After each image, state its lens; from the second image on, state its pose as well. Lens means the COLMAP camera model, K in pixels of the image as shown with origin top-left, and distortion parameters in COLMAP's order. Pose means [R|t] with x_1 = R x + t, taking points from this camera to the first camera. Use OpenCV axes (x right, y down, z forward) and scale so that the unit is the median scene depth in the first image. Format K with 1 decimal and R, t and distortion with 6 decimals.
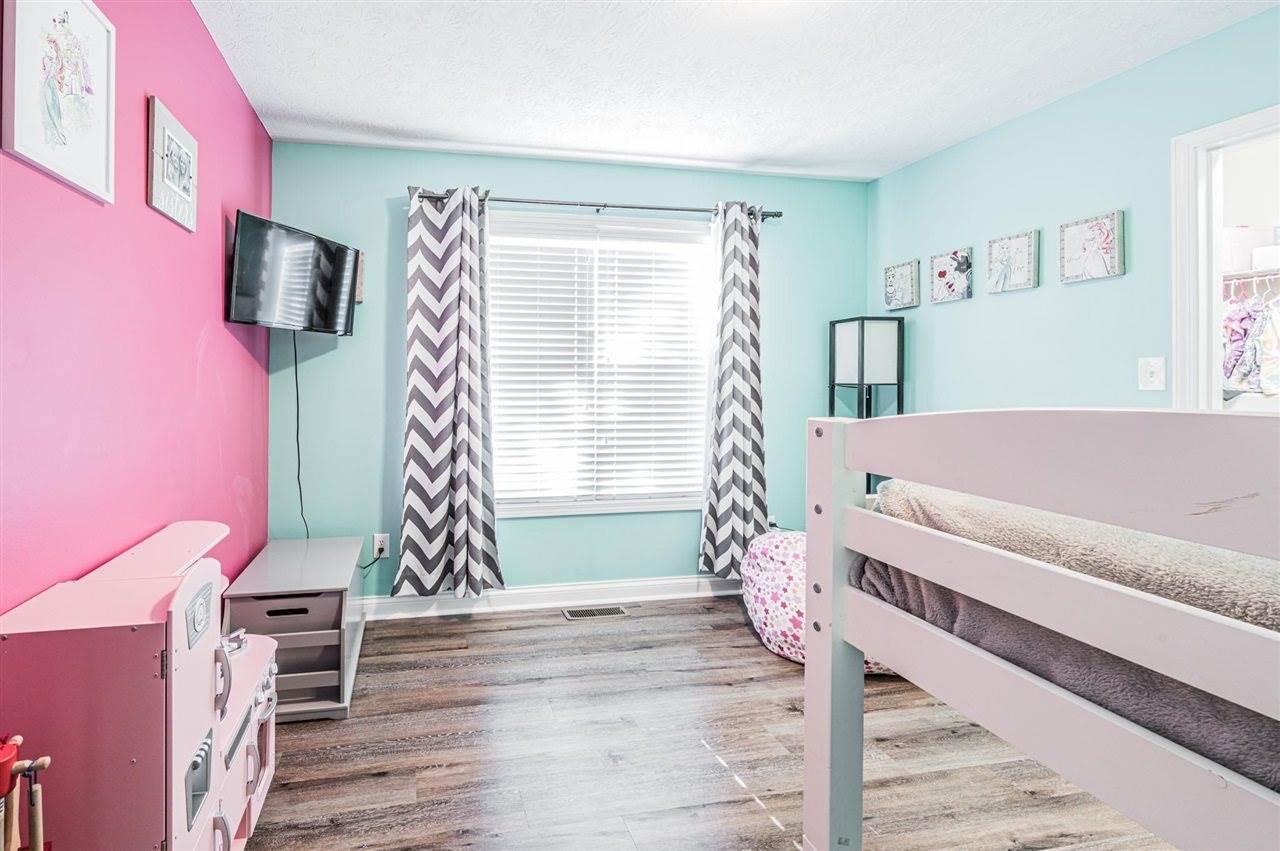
lens RADIAL K [[512.9, 0, 640.0], [0, 512.9, 374.1], [0, 0, 1]] dist [-0.000567, 0.000006]
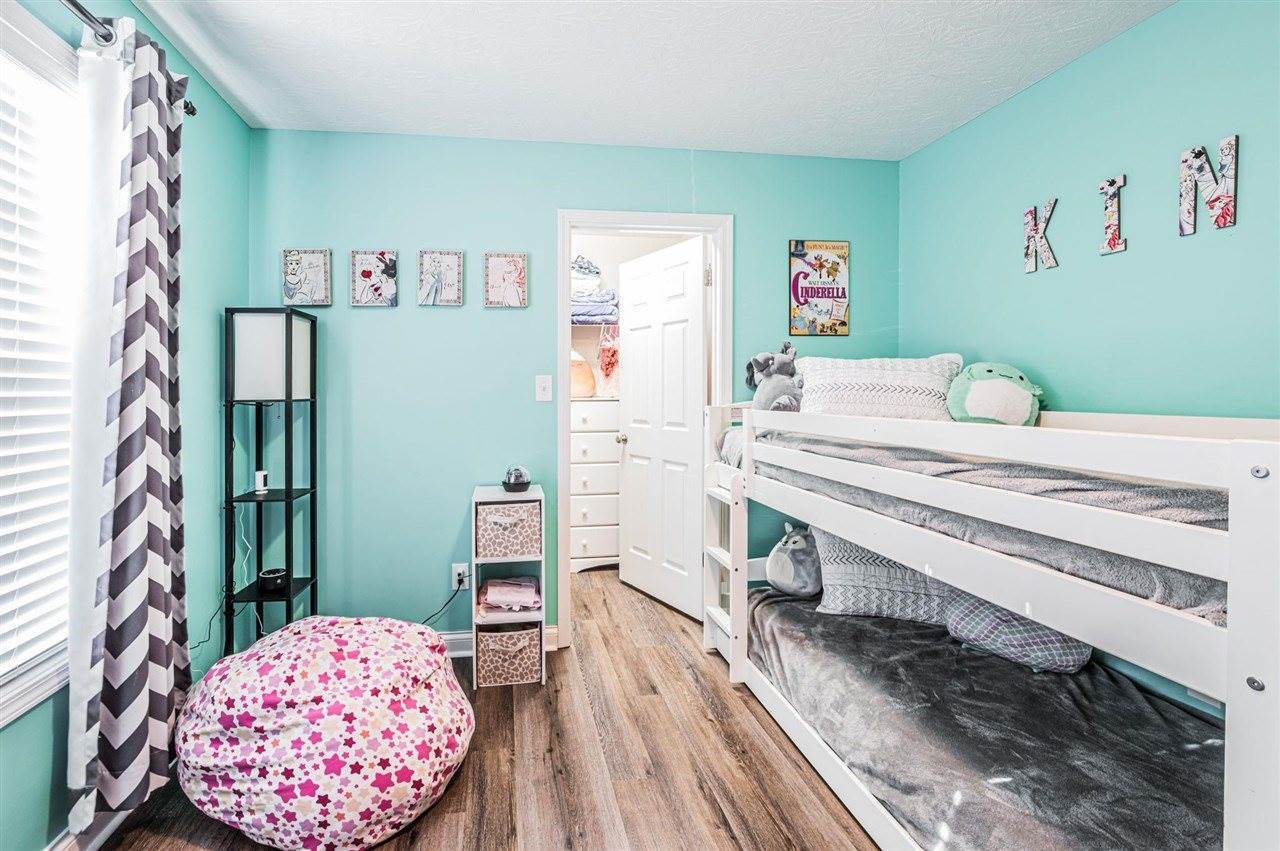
lens RADIAL K [[510.5, 0, 639.9], [0, 510.5, 397.0], [0, 0, 1]] dist [-0.001361, -0.000147]
pose [[0.297714, -0.009524, 0.954608, -0.117347], [-0.004570, 0.999925, 0.011402, 0.003970], [-0.954644, -0.007757, 0.297648, 0.316714]]
